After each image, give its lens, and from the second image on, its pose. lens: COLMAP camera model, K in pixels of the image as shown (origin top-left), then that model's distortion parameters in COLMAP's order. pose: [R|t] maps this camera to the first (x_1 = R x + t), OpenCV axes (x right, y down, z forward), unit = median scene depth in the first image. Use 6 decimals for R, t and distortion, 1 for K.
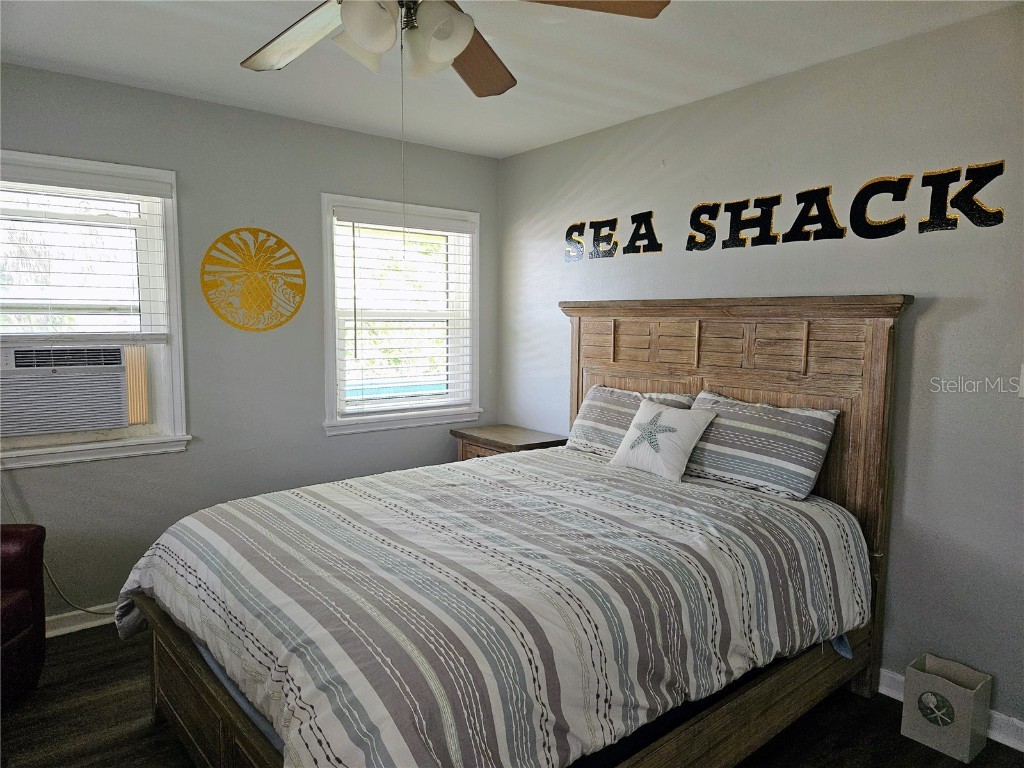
lens RADIAL K [[685.1, 0, 513.1], [0, 685.1, 382.8], [0, 0, 1]] dist [0.071261, -0.062557]
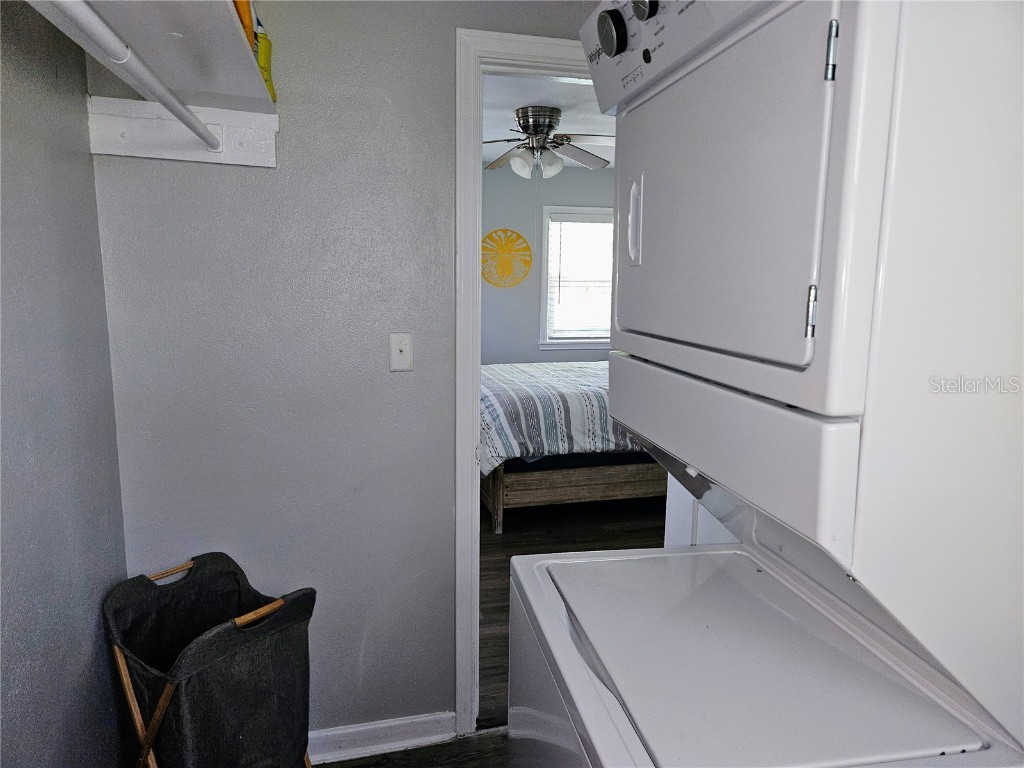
lens RADIAL K [[685.1, 0, 511.3], [0, 685.1, 385.8], [0, 0, 1]] dist [0.071261, -0.062557]
pose [[0.910440, 0.069444, -0.407771, 0.543256], [-0.045151, 0.996600, 0.068914, 0.079183], [0.411170, -0.044331, 0.910480, -0.867745]]
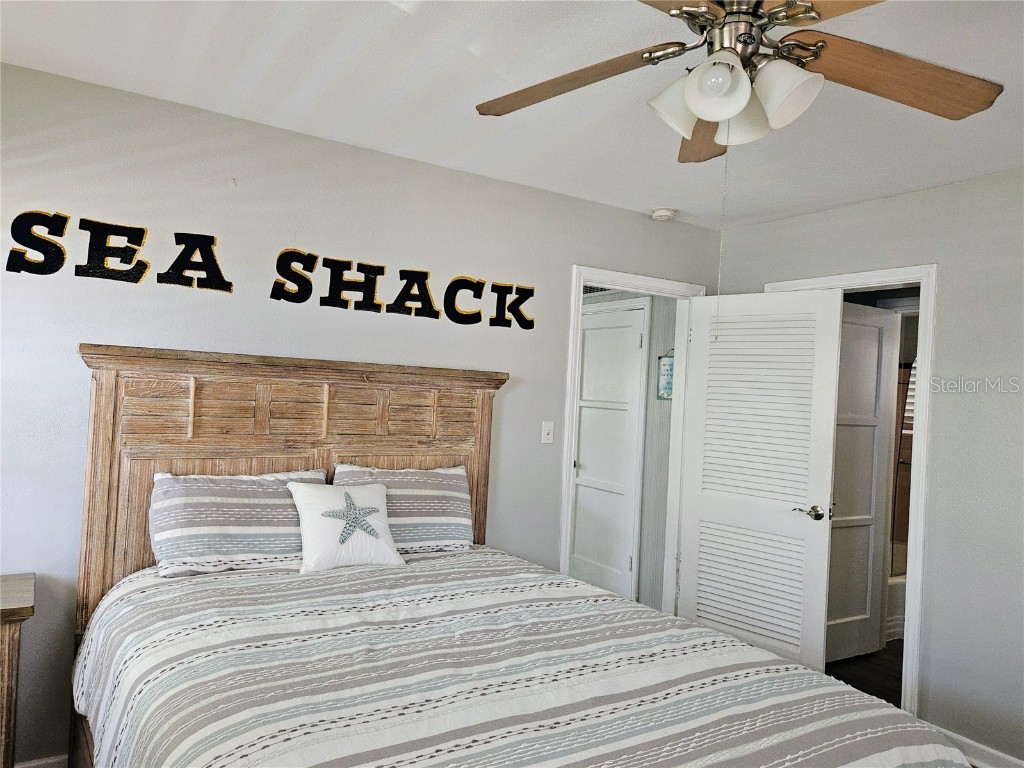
lens RADIAL K [[685.1, 0, 548.9], [0, 685.1, 389.5], [0, 0, 1]] dist [0.071261, -0.062557]
pose [[0.107657, 0.000975, 0.994188, -0.608444], [0.042622, 0.999076, -0.005596, -0.069931], [-0.993274, 0.042977, 0.107516, 0.647988]]
